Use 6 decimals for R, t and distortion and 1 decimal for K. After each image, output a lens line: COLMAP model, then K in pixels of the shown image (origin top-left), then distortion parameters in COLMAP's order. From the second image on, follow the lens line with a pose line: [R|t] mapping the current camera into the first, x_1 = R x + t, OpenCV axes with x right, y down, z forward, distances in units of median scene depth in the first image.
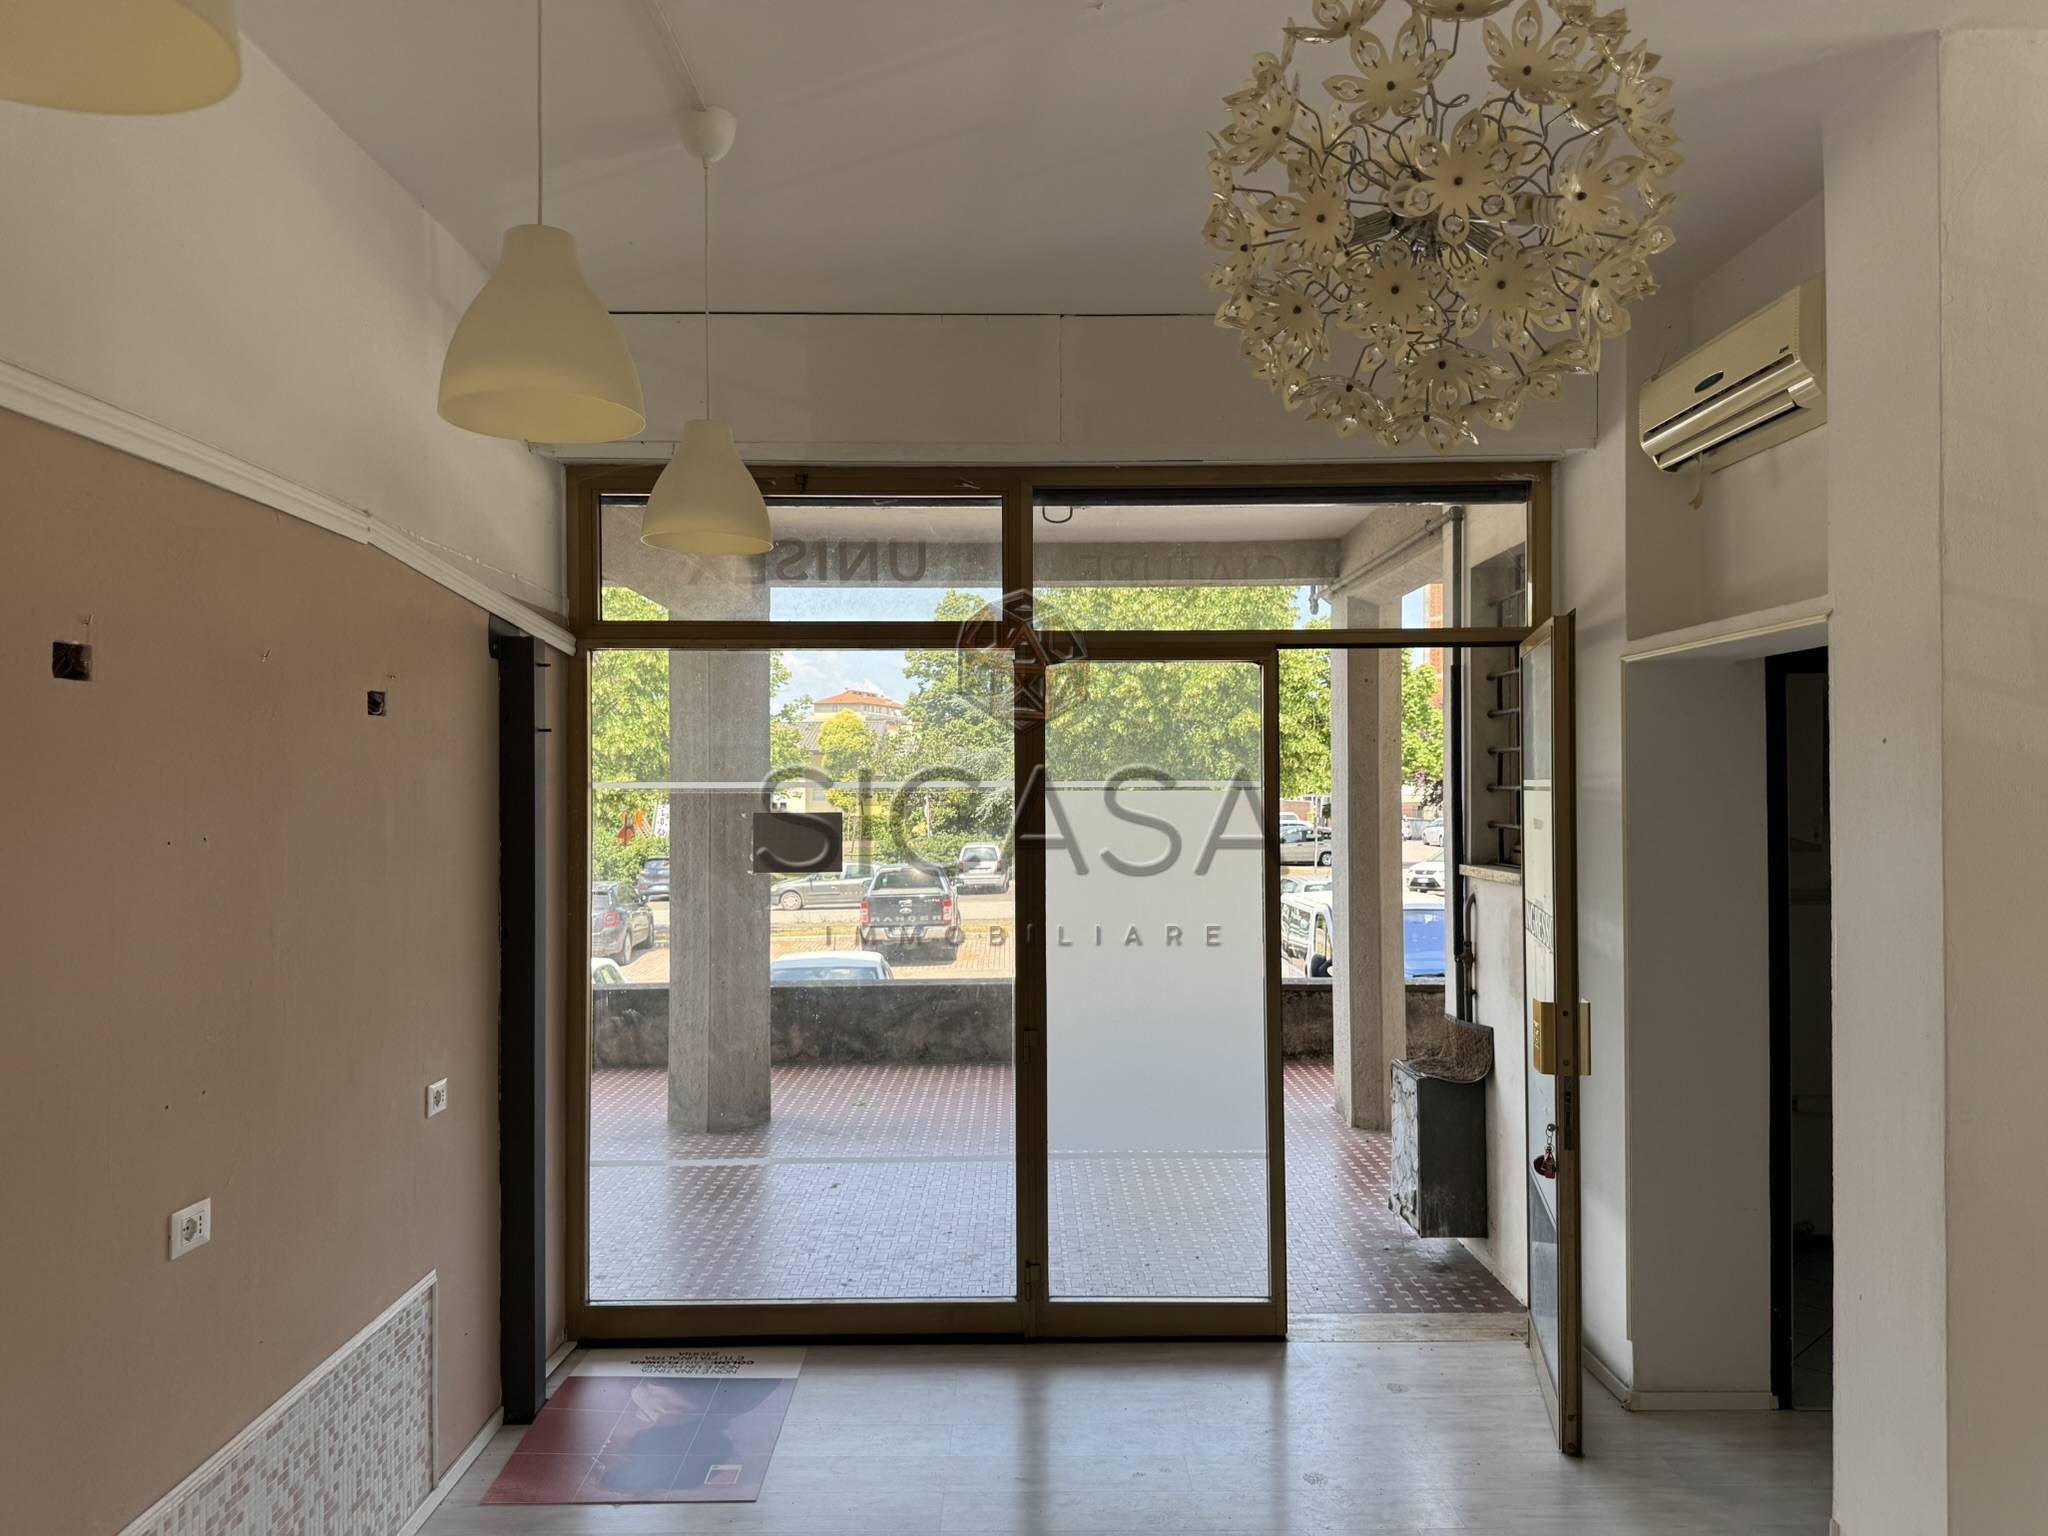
lens RADIAL K [[1440.4, 0, 1030.0], [0, 1440.4, 761.2], [0, 0, 1]] dist [0.072546, -0.102187]
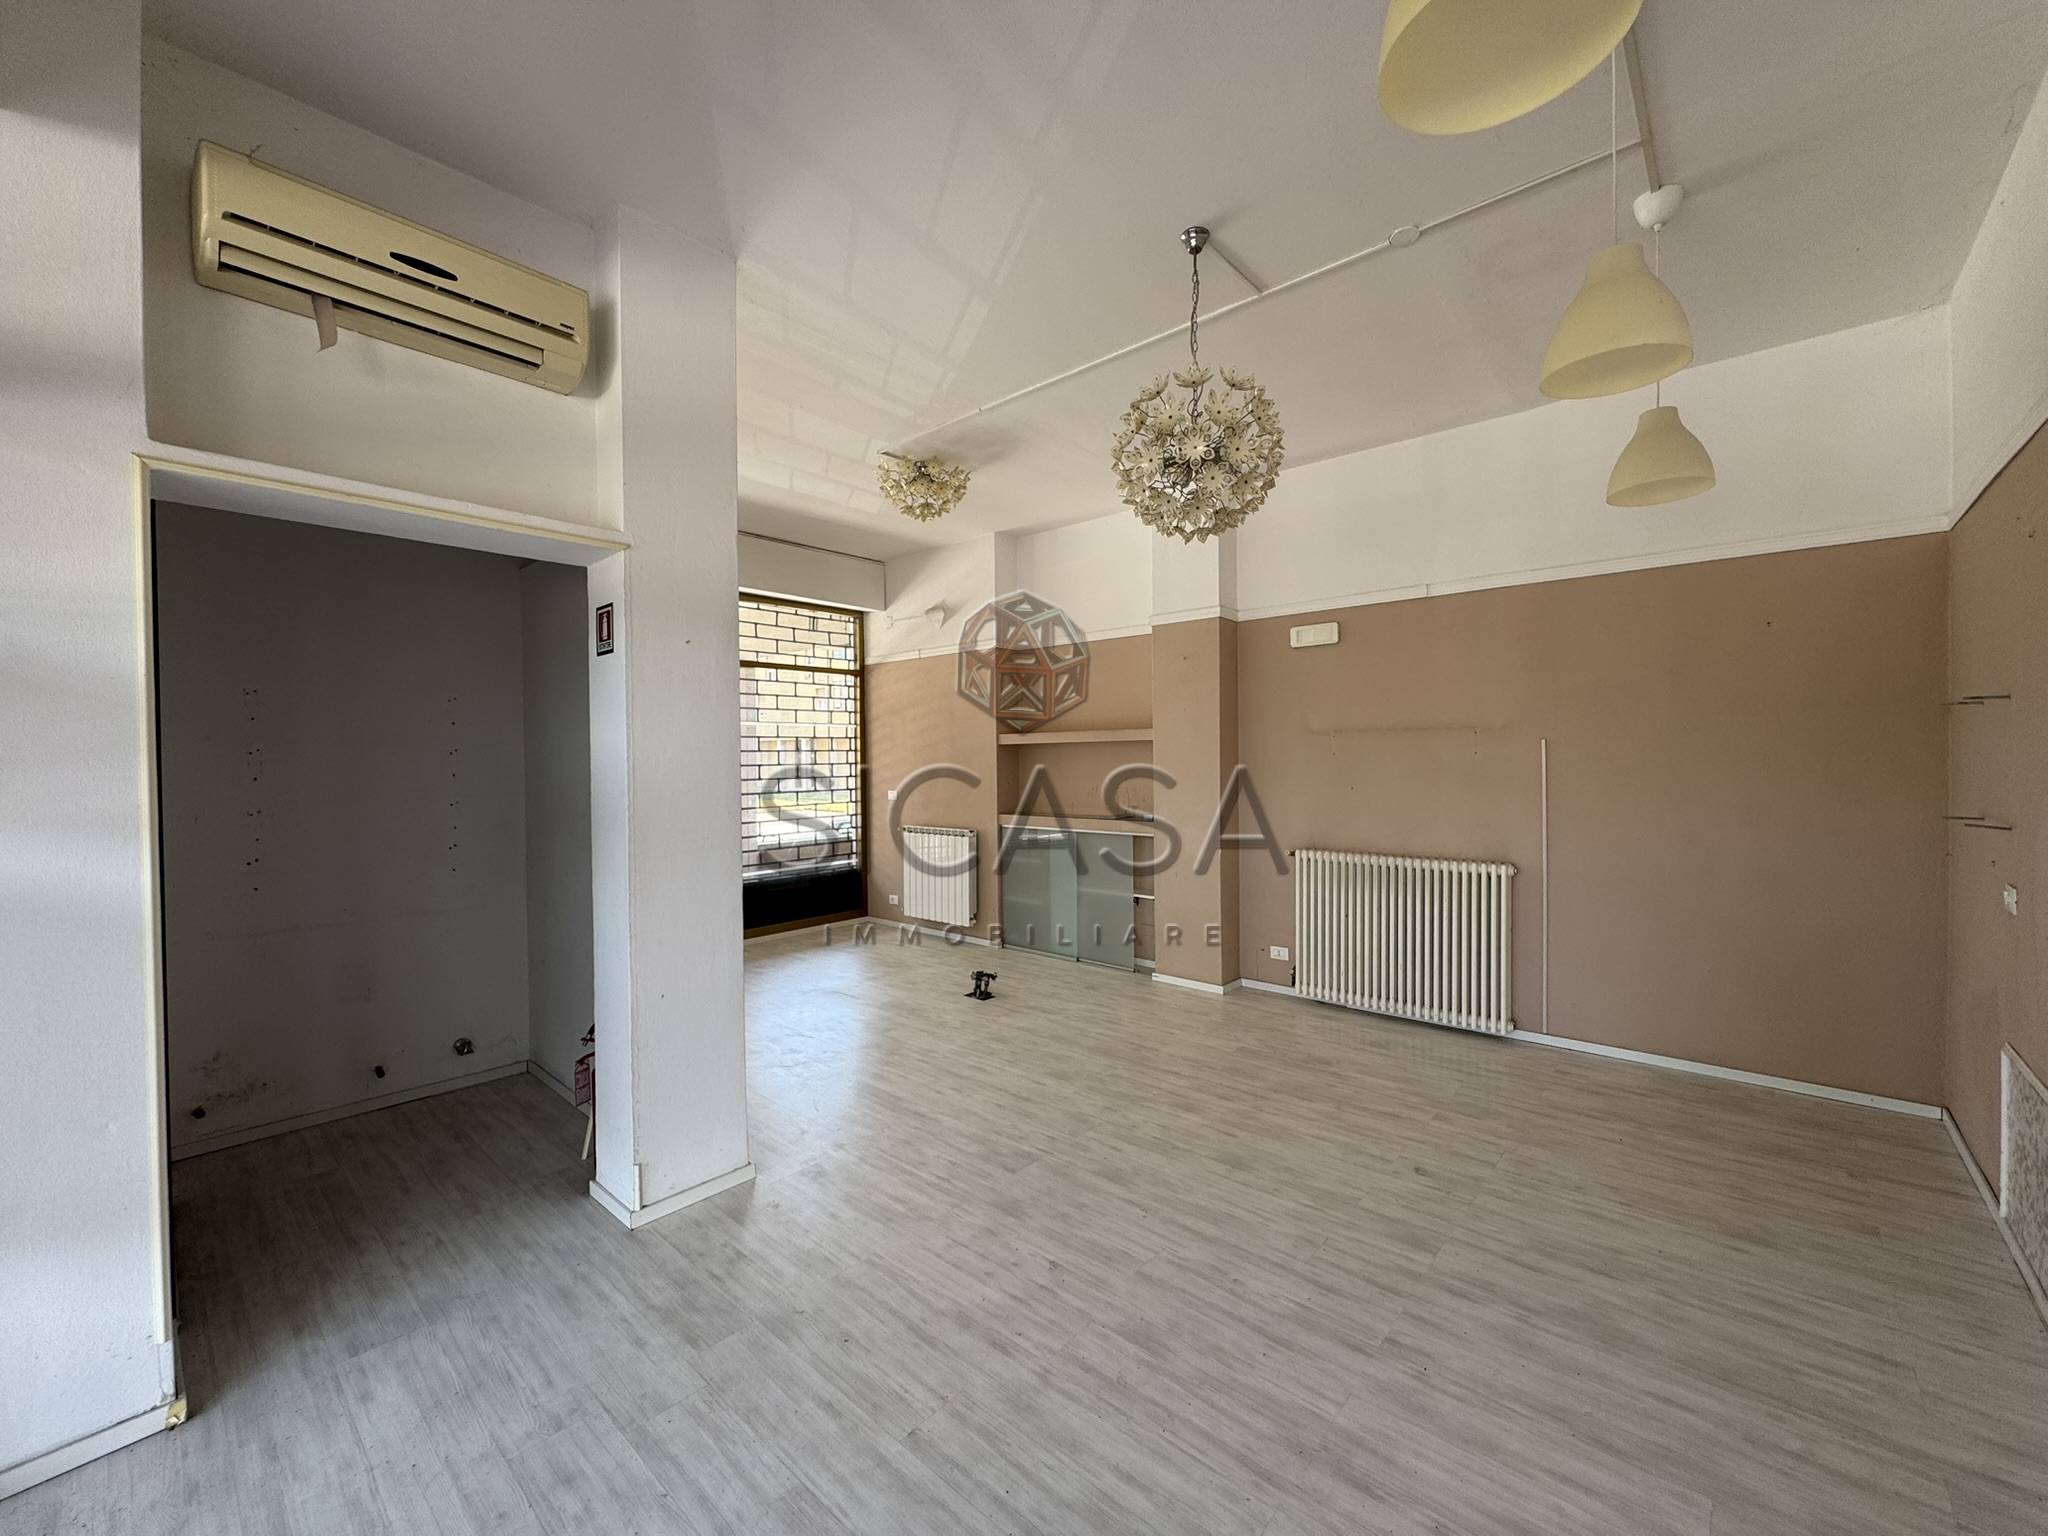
lens RADIAL K [[816.2, 0, 1023.2], [0, 816.2, 764.9], [0, 0, 1]] dist [-0.004412, 0.001041]
pose [[-0.738231, 0.004643, 0.674532, -0.196375], [0.000250, 0.999978, -0.006609, 0.082417], [-0.674548, -0.004711, -0.738216, 0.903888]]
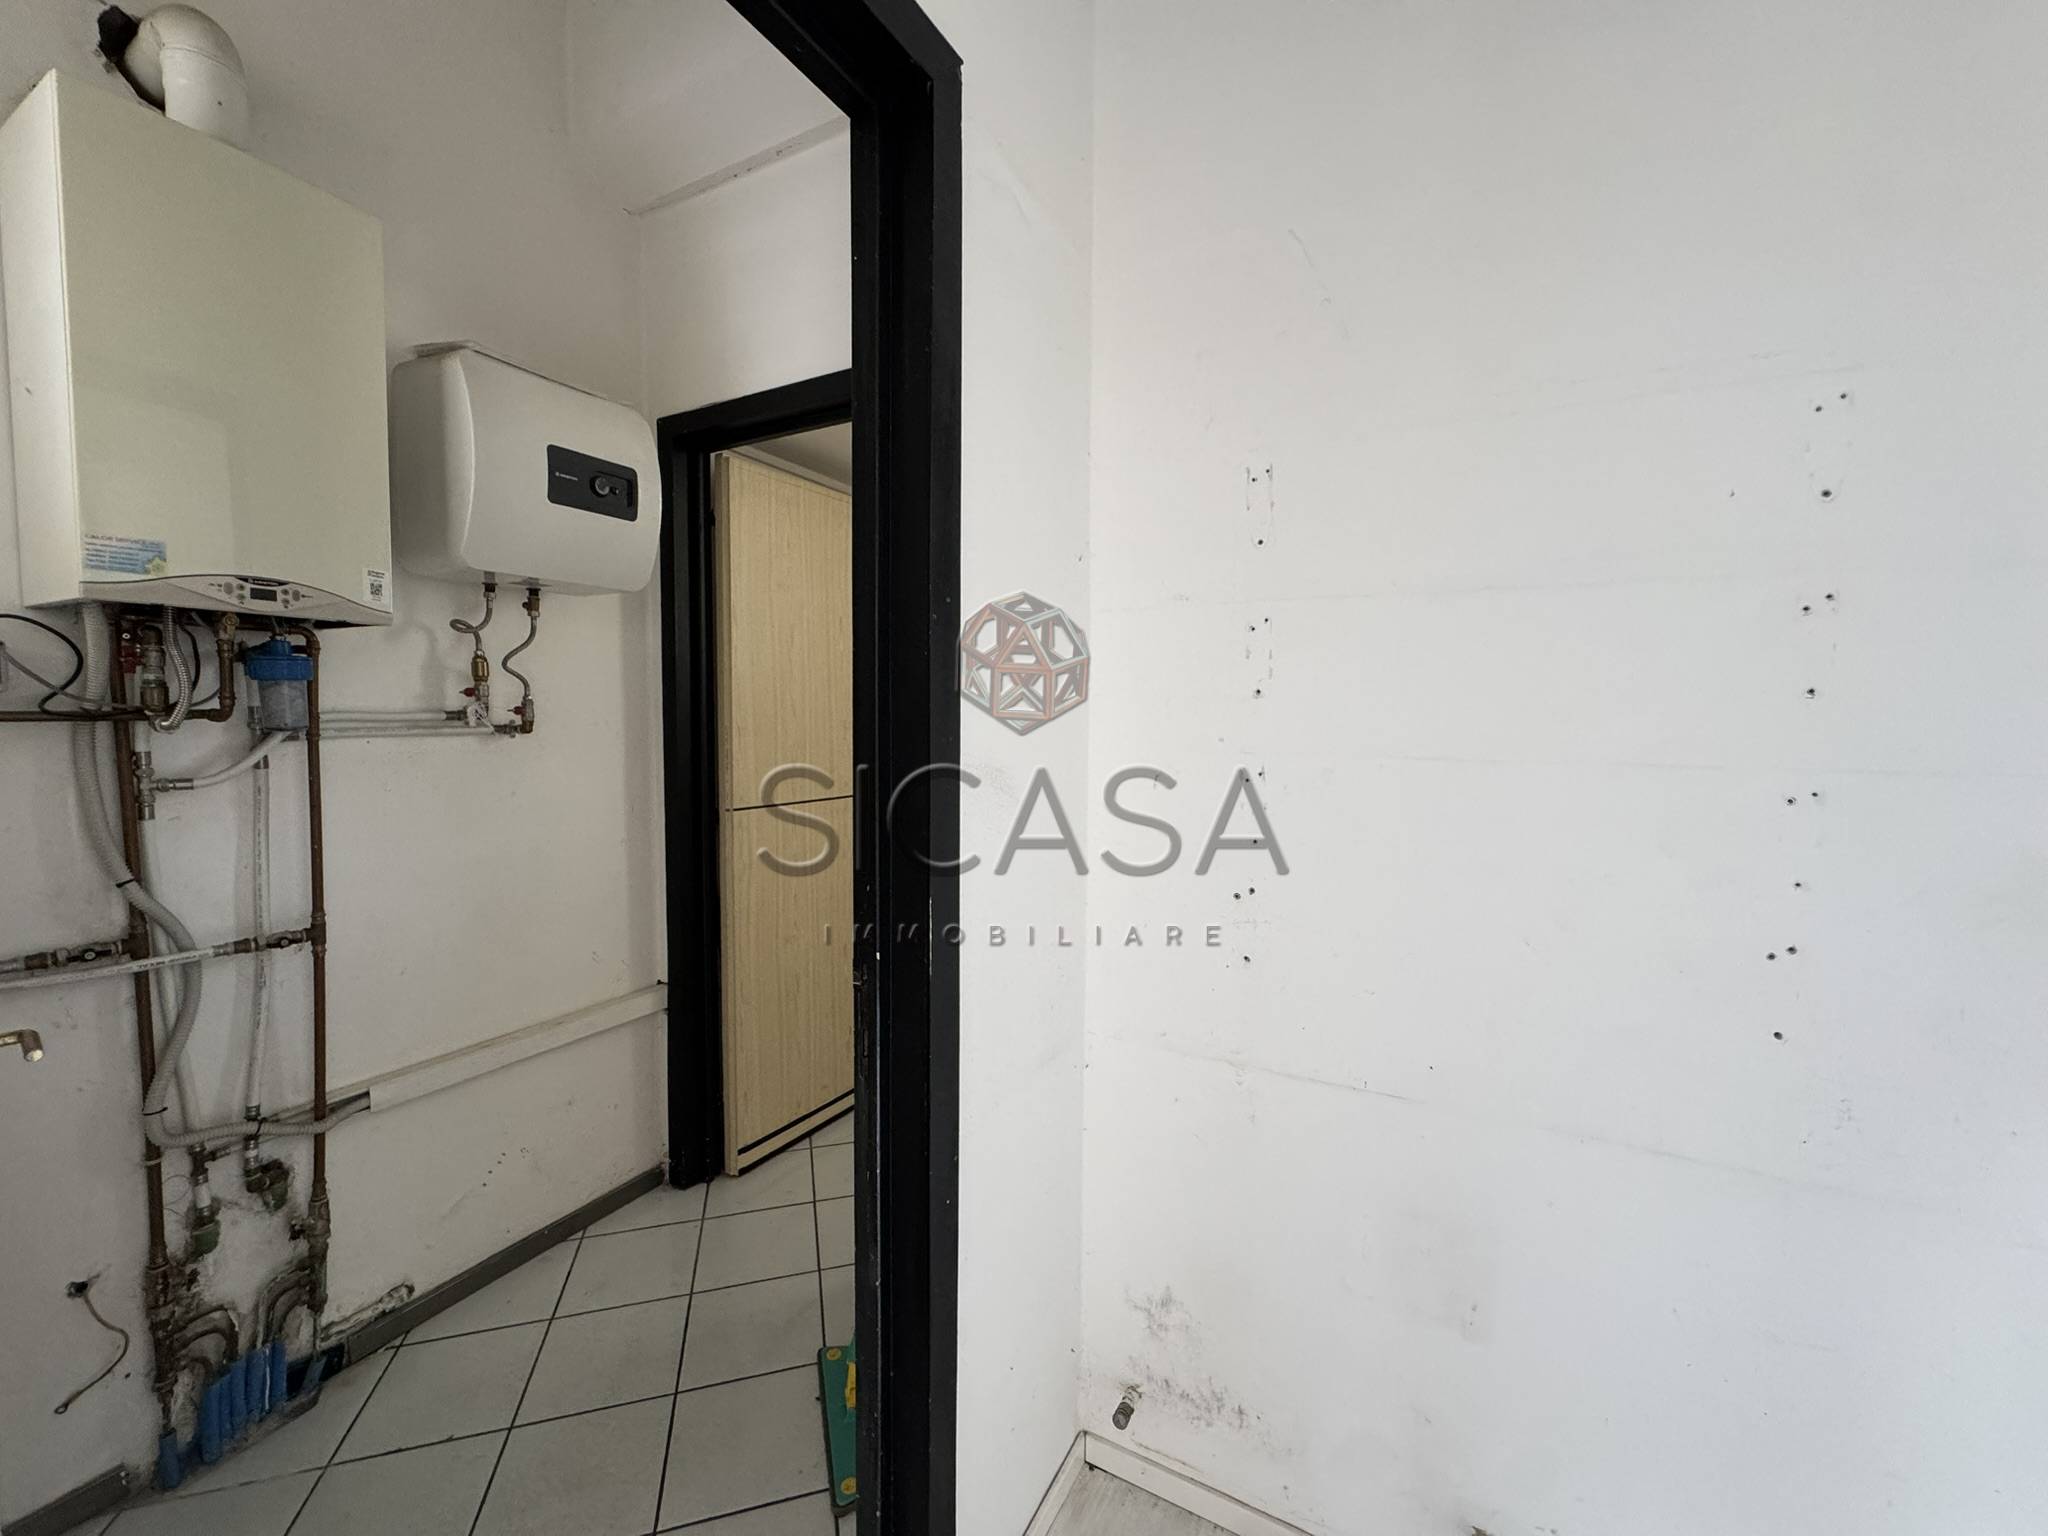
lens RADIAL K [[816.2, 0, 1022.9], [0, 816.2, 763.8], [0, 0, 1]] dist [-0.004412, 0.001041]
pose [[0.500091, -0.043397, 0.864885, 0.461186], [-0.030719, 0.997226, 0.067799, 0.097714], [-0.865428, -0.060475, 0.497370, 0.763444]]
